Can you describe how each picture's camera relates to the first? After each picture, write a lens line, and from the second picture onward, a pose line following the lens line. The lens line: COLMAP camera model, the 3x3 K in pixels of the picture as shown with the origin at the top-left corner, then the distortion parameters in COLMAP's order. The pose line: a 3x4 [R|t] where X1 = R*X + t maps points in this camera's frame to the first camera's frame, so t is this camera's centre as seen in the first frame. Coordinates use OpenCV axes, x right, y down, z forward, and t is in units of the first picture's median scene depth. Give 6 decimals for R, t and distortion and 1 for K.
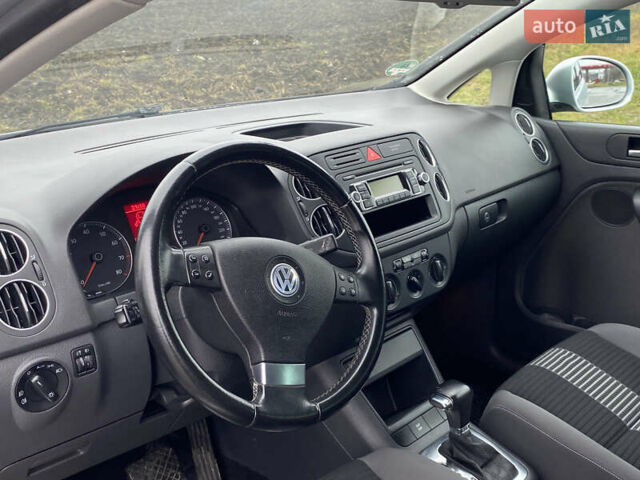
lens RADIAL K [[406.8, 0, 319.5], [0, 406.8, 238.9], [0, 0, 1]] dist [-0.011132, -0.003510]
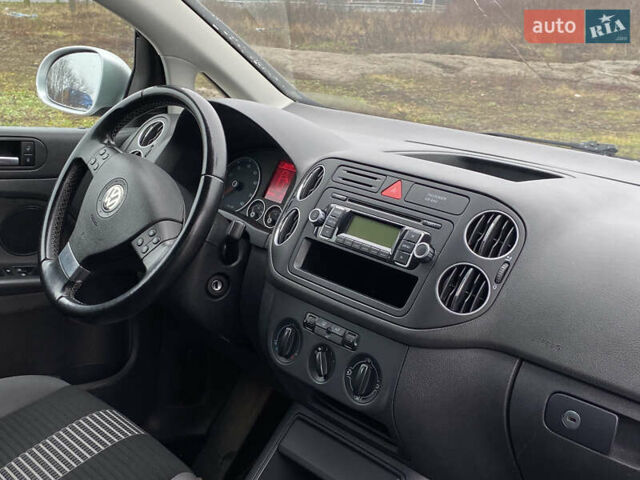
lens RADIAL K [[542.6, 0, 319.6], [0, 542.6, 240.7], [0, 0, 1]] dist [0.013936, 0.011856]
pose [[0.338617, 0.421432, -0.841269, 0.964560], [-0.498097, 0.838822, 0.219718, -0.285081], [0.798272, 0.344633, 0.493954, 0.455707]]
